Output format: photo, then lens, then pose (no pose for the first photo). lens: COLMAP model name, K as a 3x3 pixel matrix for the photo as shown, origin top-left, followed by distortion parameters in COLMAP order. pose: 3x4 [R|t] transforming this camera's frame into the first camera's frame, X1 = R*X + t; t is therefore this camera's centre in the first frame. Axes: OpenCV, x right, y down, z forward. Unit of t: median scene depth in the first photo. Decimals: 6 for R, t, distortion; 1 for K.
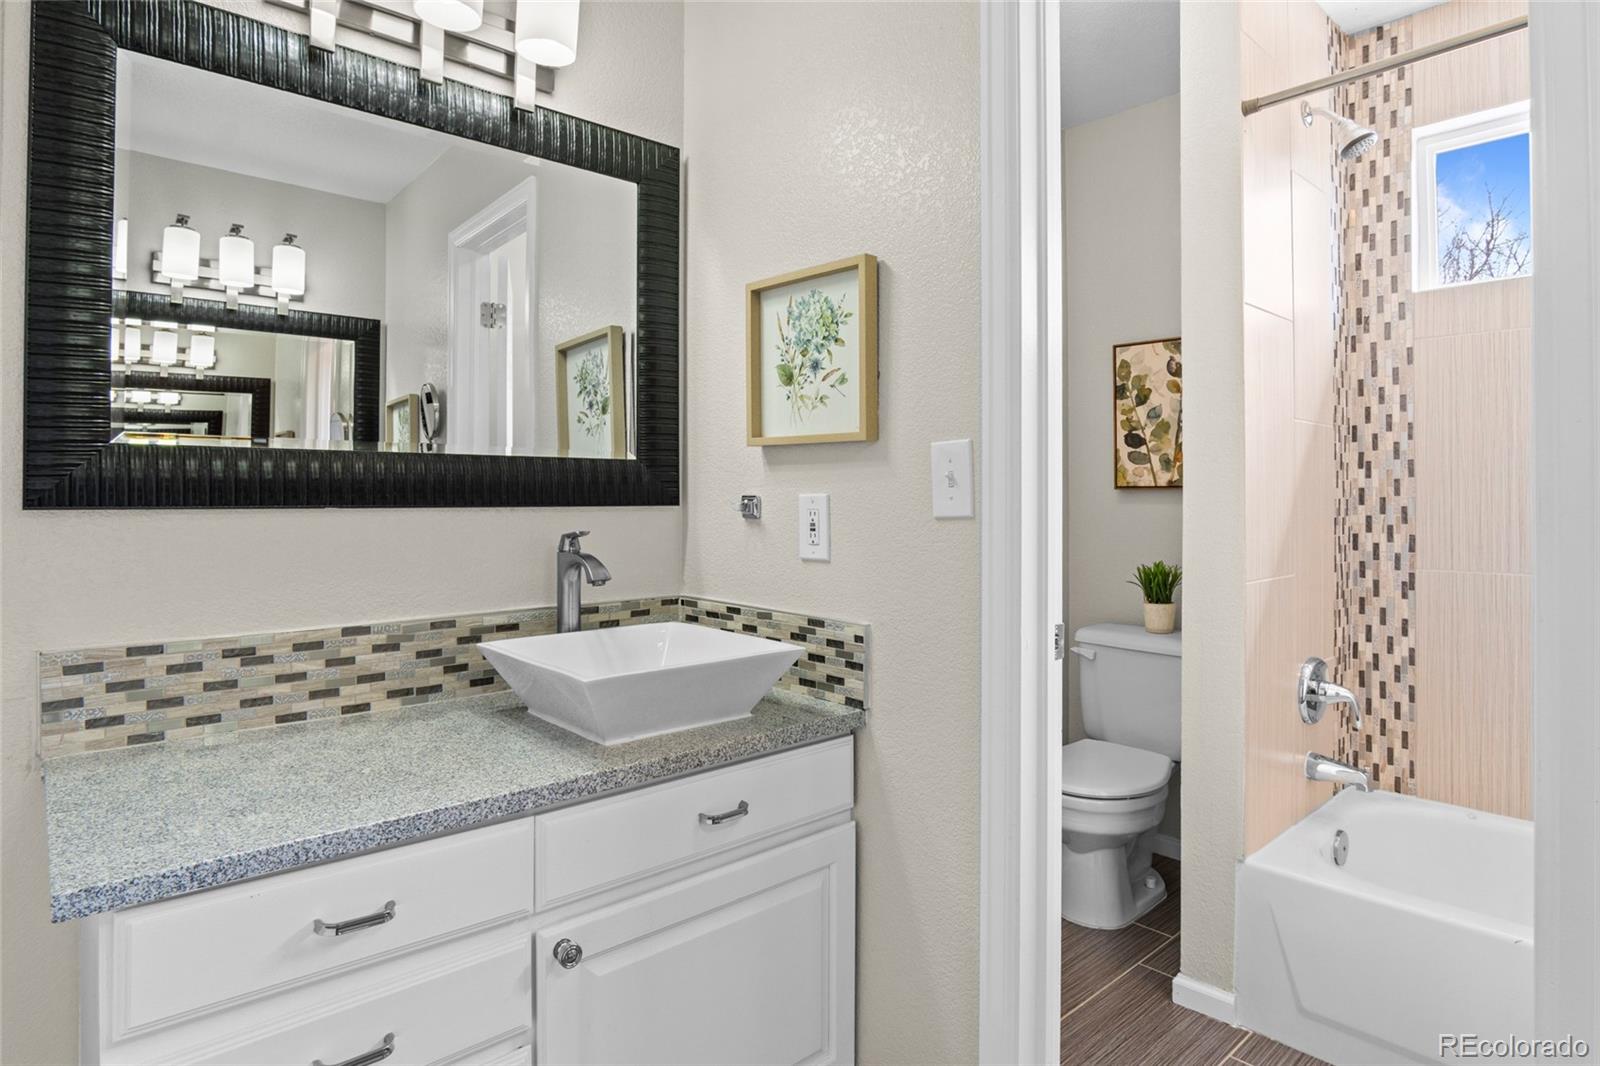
lens RADIAL K [[878.7, 0, 794.0], [0, 878.7, 487.1], [0, 0, 1]] dist [-0.026792, 0.002005]
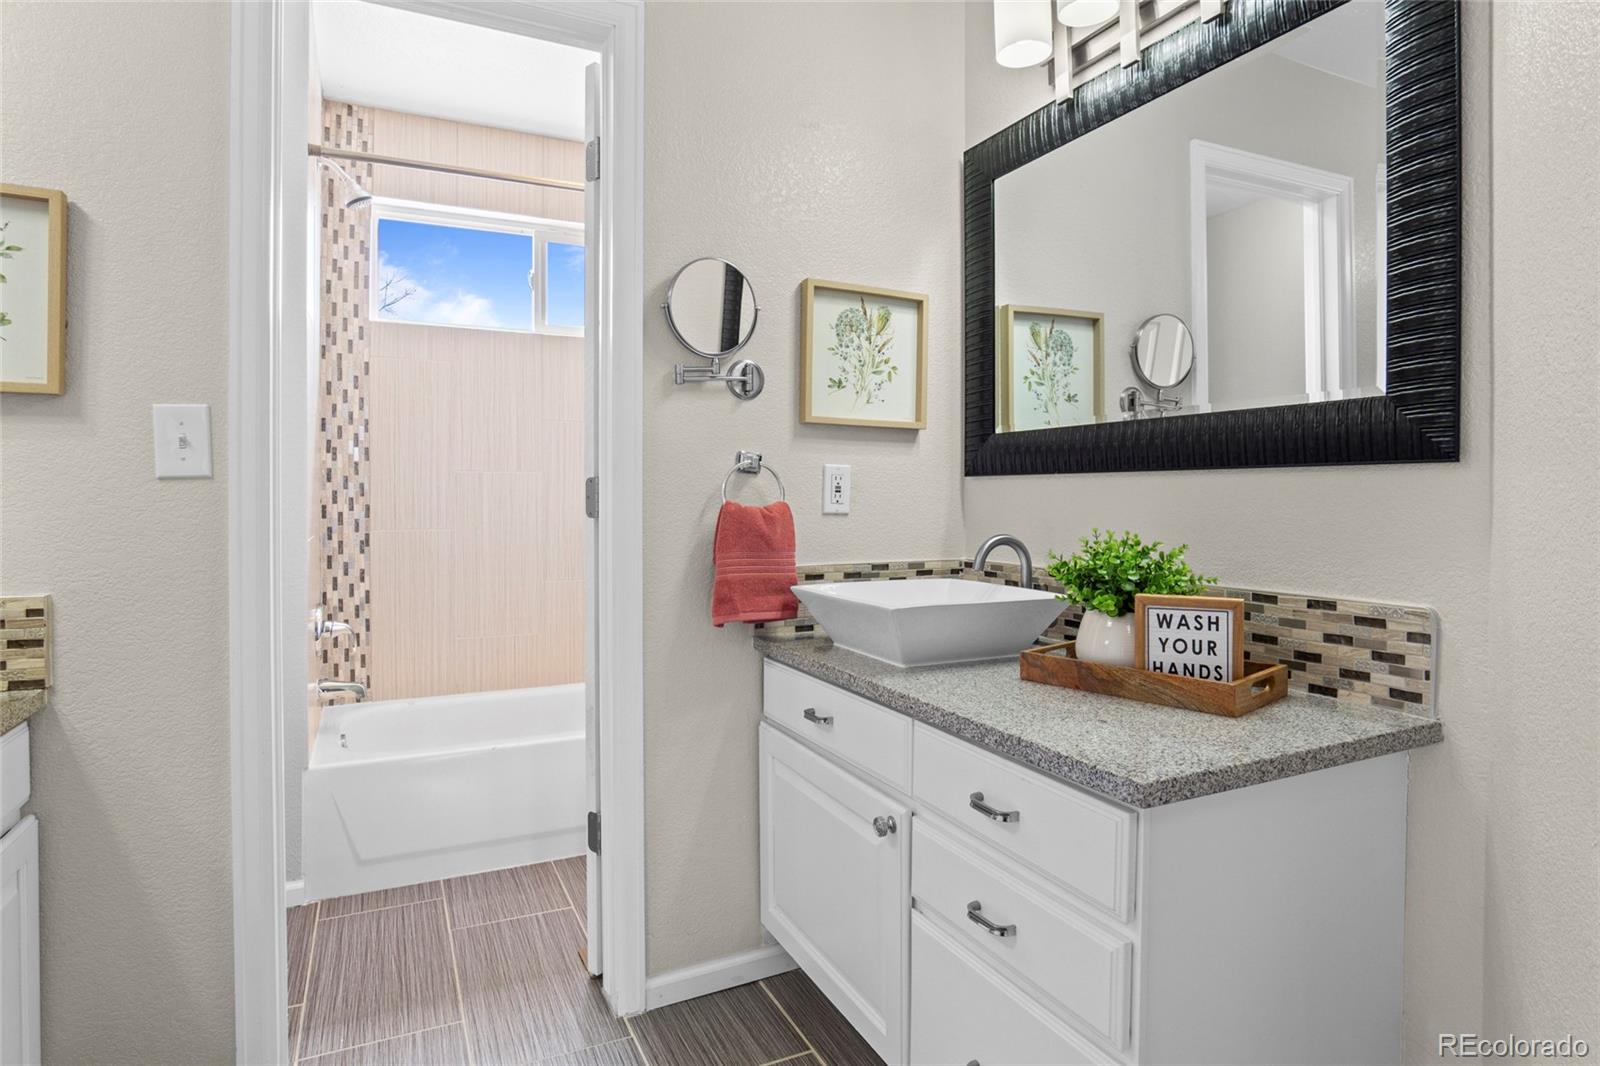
lens RADIAL K [[878.7, 0, 794.0], [0, 878.7, 487.1], [0, 0, 1]] dist [-0.026792, 0.002005]
pose [[0.286870, 0.008989, 0.957927, -0.365788], [-0.016375, 0.999856, -0.004479, 0.023299], [-0.957829, -0.014401, 0.286976, -0.000702]]
